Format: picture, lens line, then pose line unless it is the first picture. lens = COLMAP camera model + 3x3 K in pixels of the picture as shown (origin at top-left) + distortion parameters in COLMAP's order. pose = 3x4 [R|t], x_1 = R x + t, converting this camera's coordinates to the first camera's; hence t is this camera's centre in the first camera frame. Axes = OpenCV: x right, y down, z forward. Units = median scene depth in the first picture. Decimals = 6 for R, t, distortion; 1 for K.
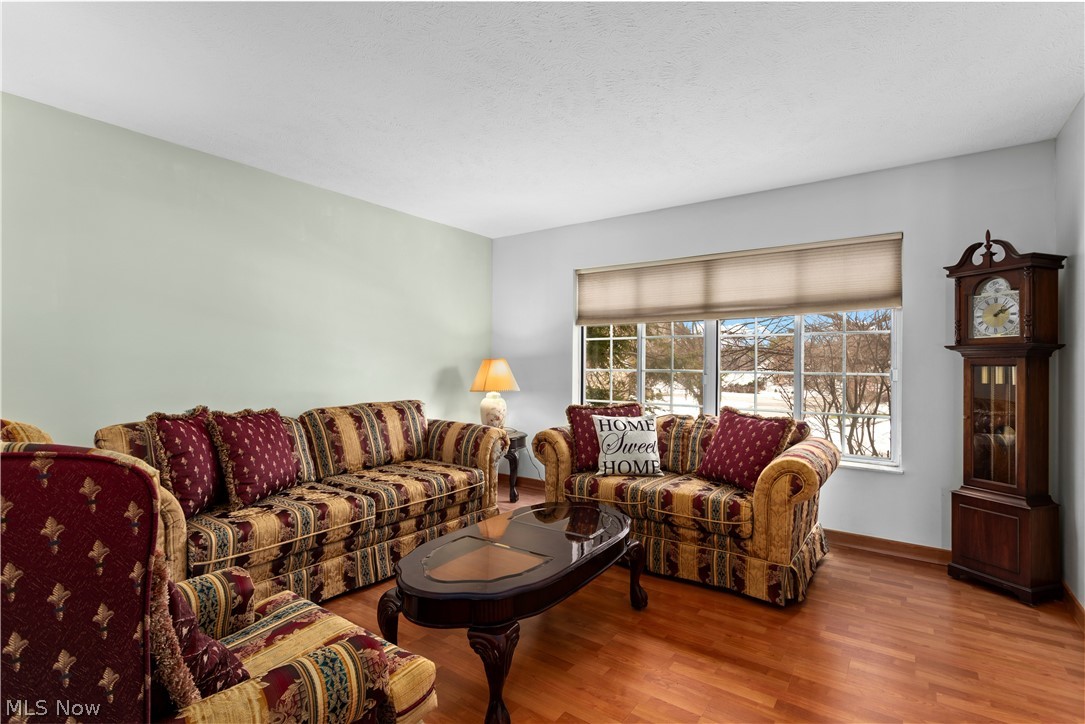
lens RADIAL K [[514.2, 0, 539.0], [0, 514.2, 357.0], [0, 0, 1]] dist [0.001426, 0.000632]
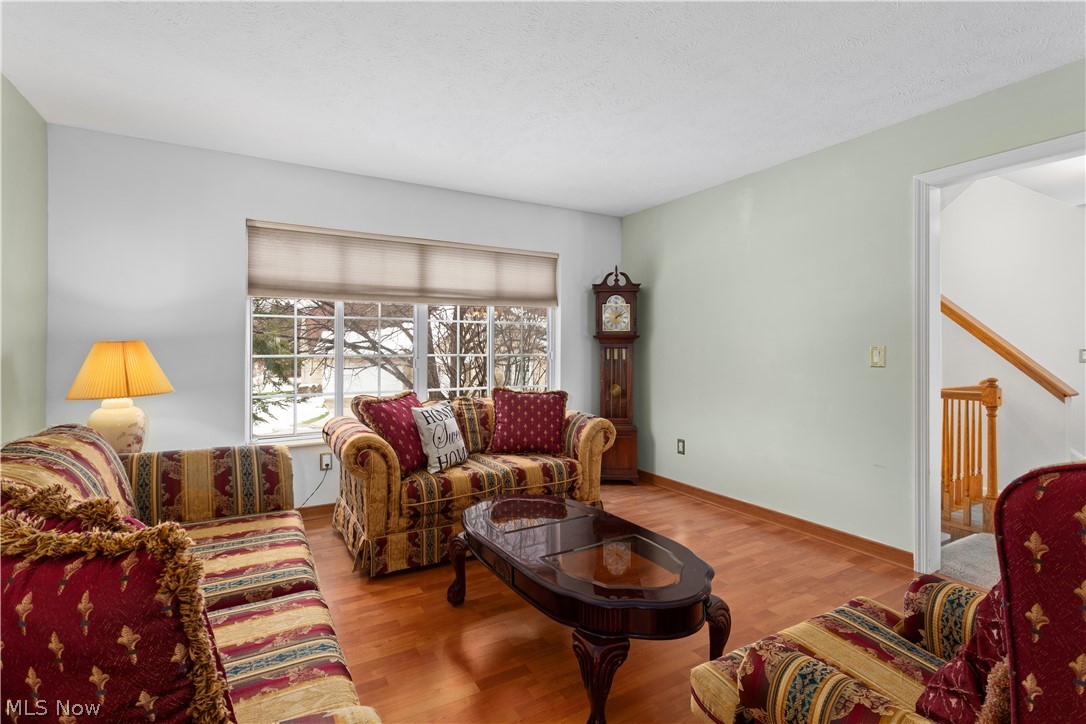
lens RADIAL K [[514.7, 0, 539.5], [0, 514.7, 357.0], [0, 0, 1]] dist [0.001426, 0.000632]
pose [[0.411224, -0.018529, 0.911346, -0.607565], [-0.008598, 0.999670, 0.024205, 0.005387], [-0.911494, -0.017789, 0.410929, 0.464546]]
